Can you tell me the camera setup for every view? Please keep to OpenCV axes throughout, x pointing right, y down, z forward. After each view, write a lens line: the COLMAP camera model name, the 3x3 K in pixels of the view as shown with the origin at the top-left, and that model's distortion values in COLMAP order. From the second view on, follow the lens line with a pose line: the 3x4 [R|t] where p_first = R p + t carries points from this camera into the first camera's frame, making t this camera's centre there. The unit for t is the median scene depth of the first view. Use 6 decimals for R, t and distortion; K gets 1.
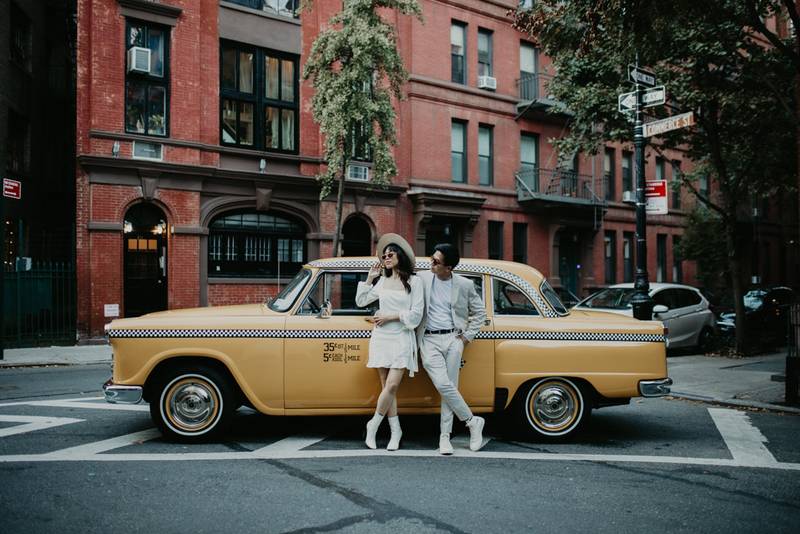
lens RADIAL K [[825.7, 0, 400.0], [0, 825.7, 267.0], [0, 0, 1]] dist [-0.014701, 0.032544]
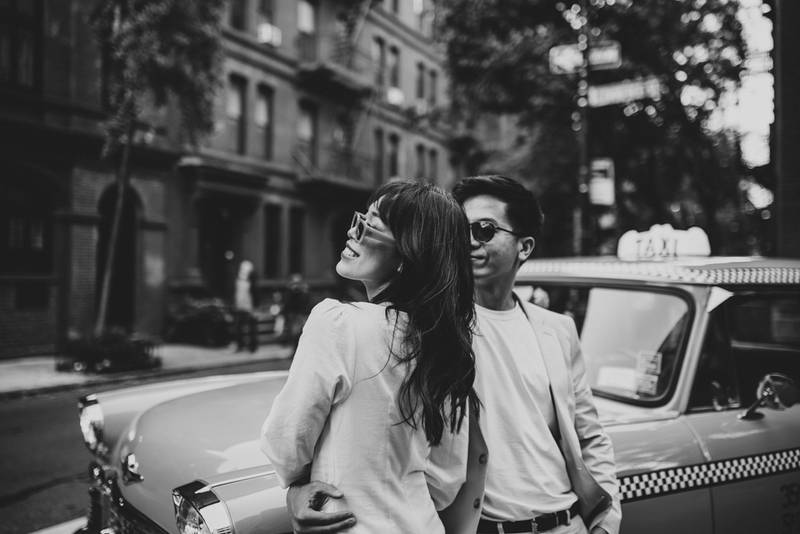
lens RADIAL K [[791.6, 0, 385.7], [0, 791.6, 268.0], [0, 0, 1]] dist [-0.066237, 0.092657]
pose [[0.898772, 0.010127, 0.438299, -0.132777], [-0.016285, 0.999814, 0.010292, -0.002510], [-0.438114, -0.016388, 0.898770, 0.247105]]
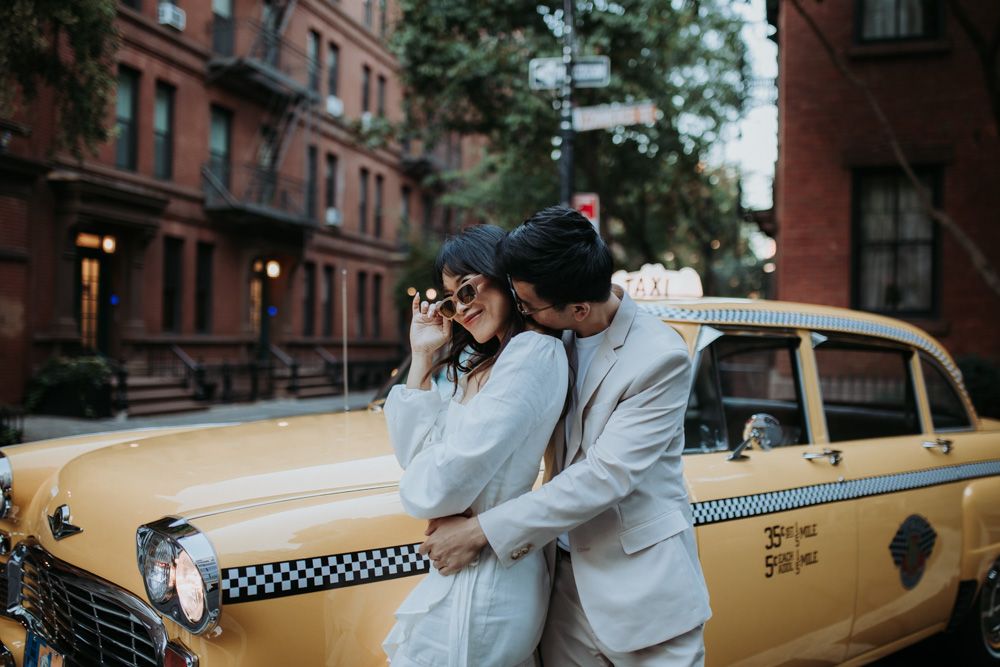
lens RADIAL K [[995.4, 0, 518.2], [0, 995.4, 338.1], [0, 0, 1]] dist [-0.045043, 0.008434]
pose [[0.790562, 0.016703, 0.612154, -0.146407], [-0.034138, 0.999276, 0.016822, 0.001163], [-0.611430, -0.034196, 0.790559, 0.233732]]
